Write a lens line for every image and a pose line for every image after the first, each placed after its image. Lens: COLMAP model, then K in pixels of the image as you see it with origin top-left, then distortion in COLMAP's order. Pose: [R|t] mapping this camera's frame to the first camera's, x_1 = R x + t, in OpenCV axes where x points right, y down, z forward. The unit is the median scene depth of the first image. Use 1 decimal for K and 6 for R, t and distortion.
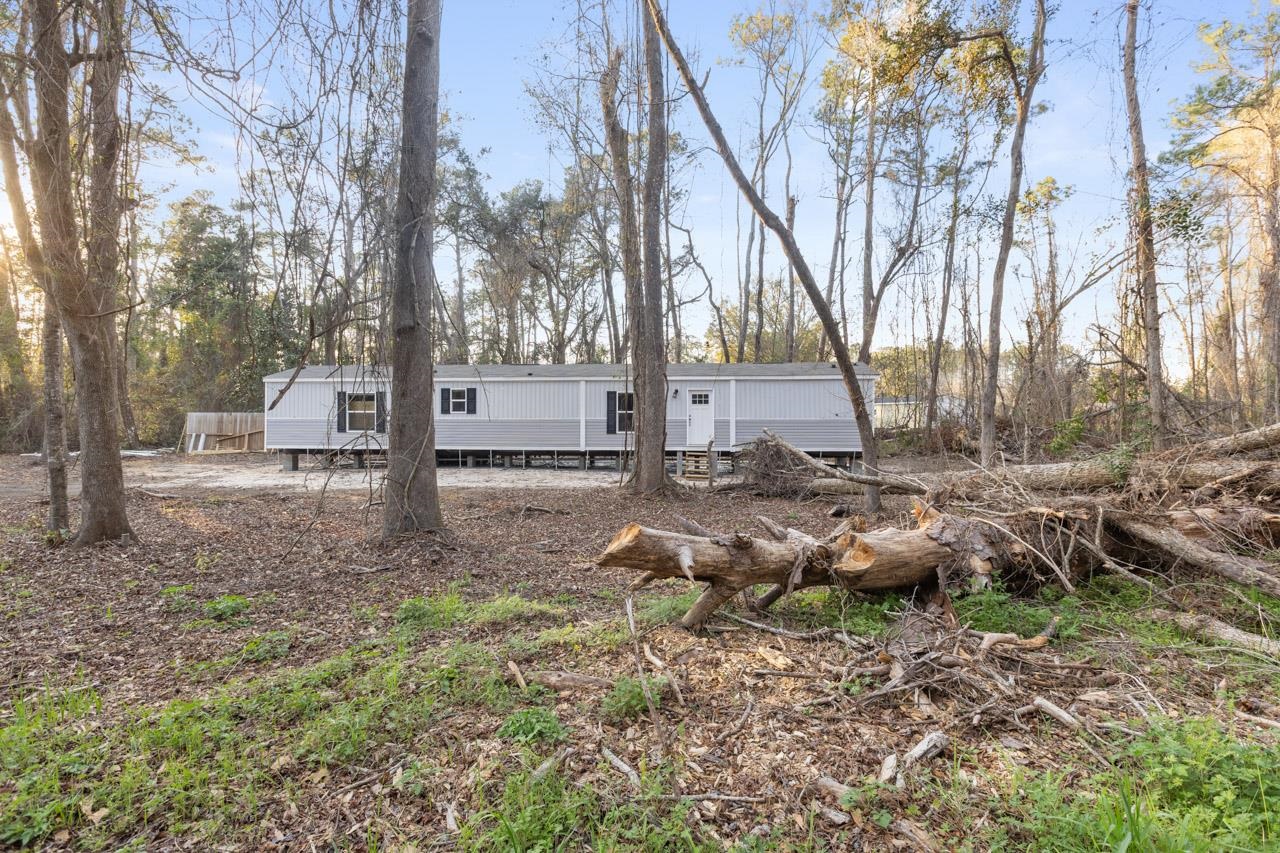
lens RADIAL K [[579.8, 0, 639.5], [0, 579.8, 427.3], [0, 0, 1]] dist [-0.000960, -0.000051]
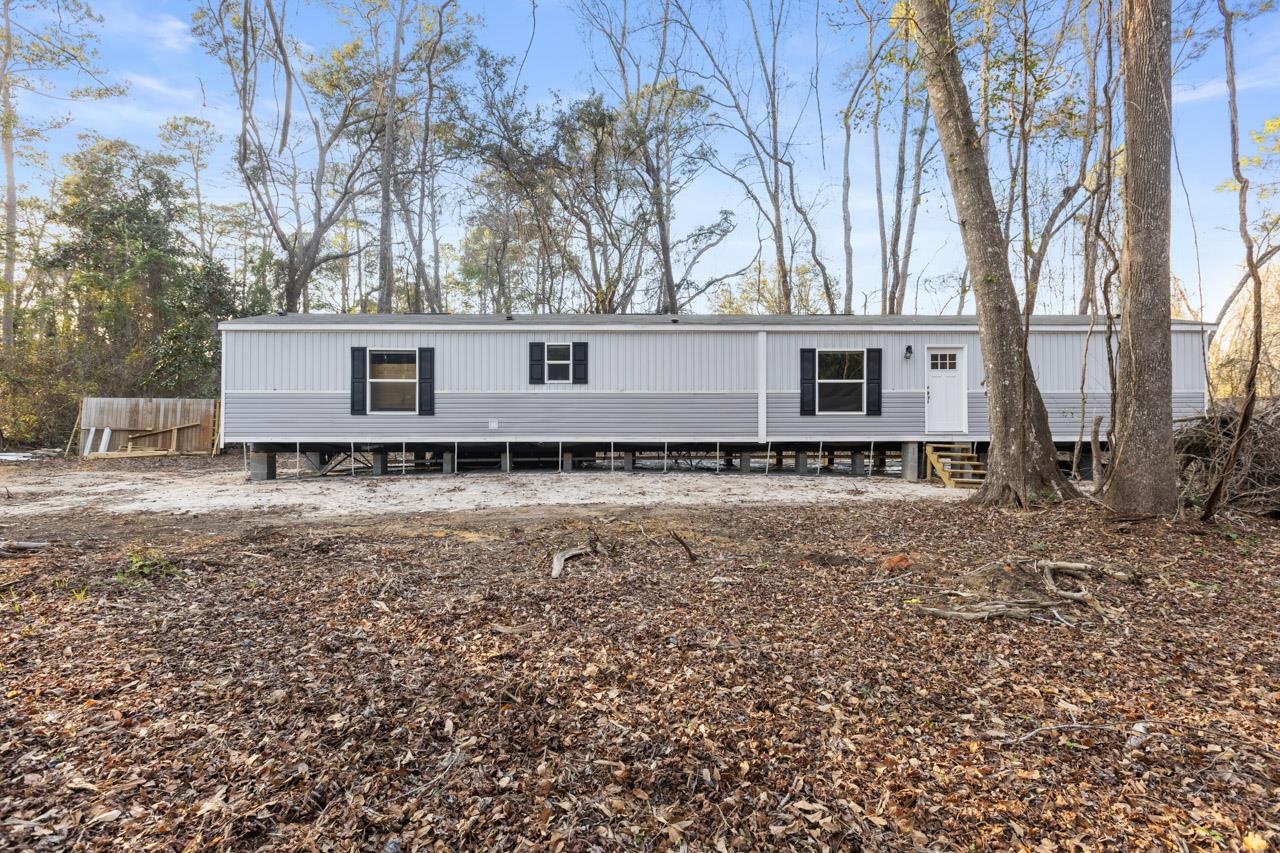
lens RADIAL K [[586.4, 0, 640.5], [0, 586.4, 425.9], [0, 0, 1]] dist [0.001332, 0.000126]
pose [[0.995705, -0.002021, 0.092557, -0.278849], [0.003199, 0.999916, -0.012576, 0.028654], [-0.092524, 0.012818, 0.995628, 0.368665]]
